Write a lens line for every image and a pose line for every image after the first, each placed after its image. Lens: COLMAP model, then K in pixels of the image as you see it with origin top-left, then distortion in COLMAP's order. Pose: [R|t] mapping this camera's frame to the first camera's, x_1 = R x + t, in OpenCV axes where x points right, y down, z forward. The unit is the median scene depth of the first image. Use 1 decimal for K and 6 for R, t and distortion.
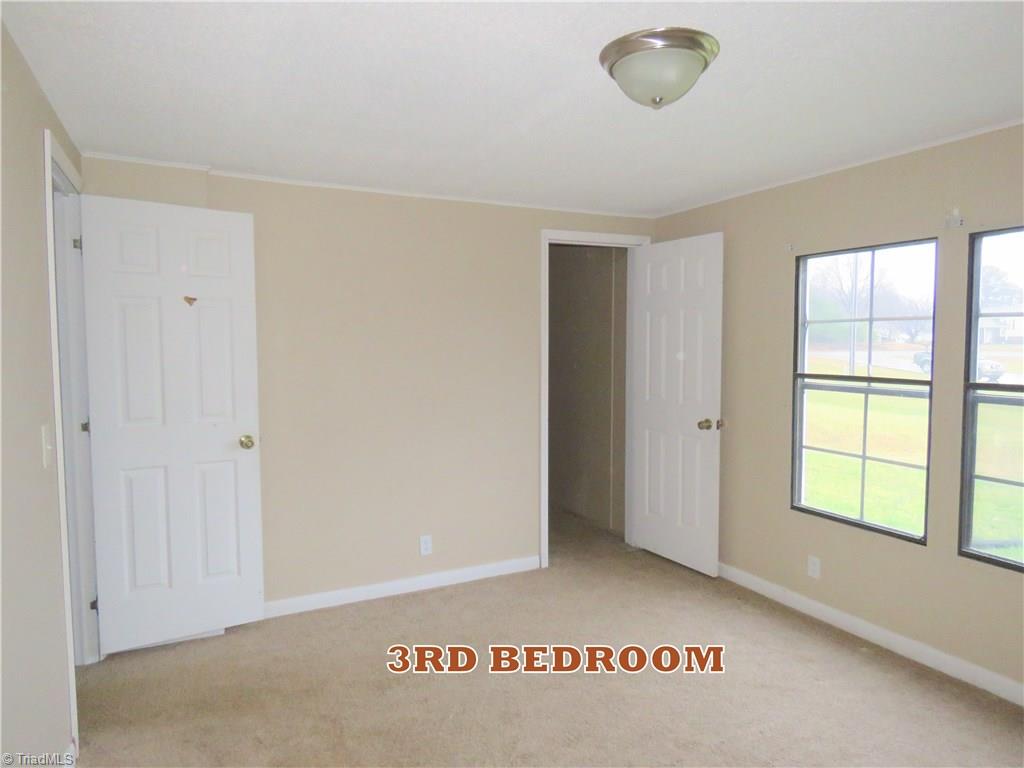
lens RADIAL K [[662.7, 0, 512.0], [0, 662.7, 384.0], [0, 0, 1]] dist [0.002318, 0.000145]
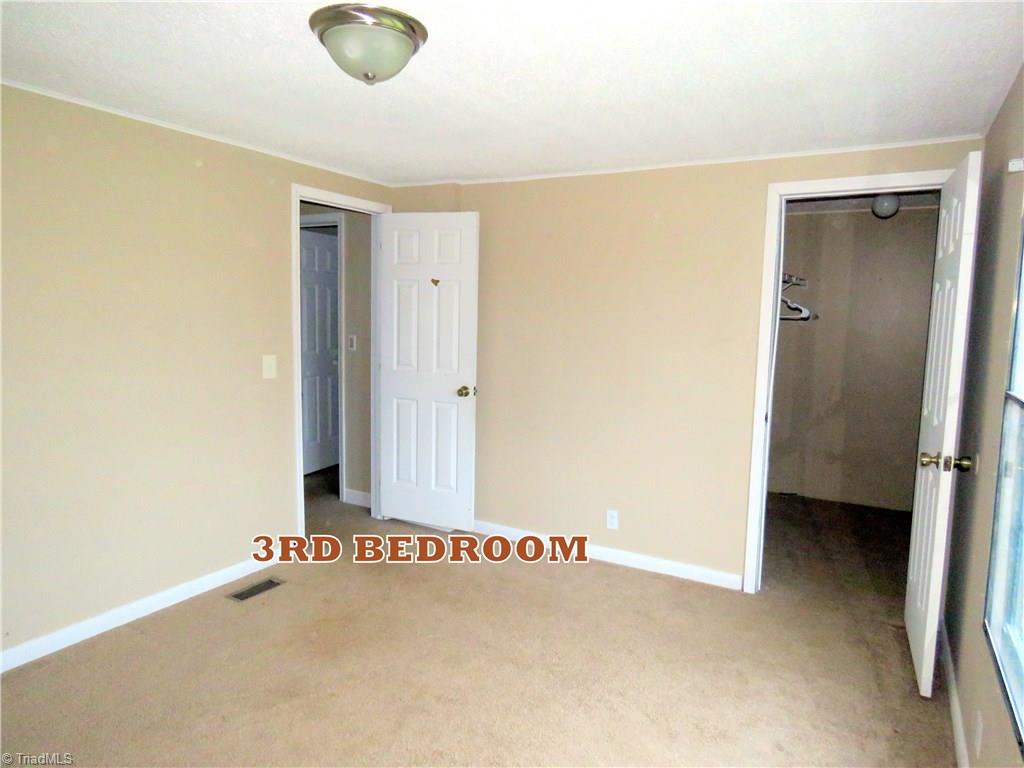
lens RADIAL K [[646.9, 0, 512.0], [0, 646.9, 384.0], [0, 0, 1]] dist [-0.007205, -0.003146]
pose [[0.544391, 0.106514, -0.832041, 0.699831], [-0.083360, 0.993865, 0.072689, -0.026116], [0.834679, 0.029788, 0.549931, 0.386272]]
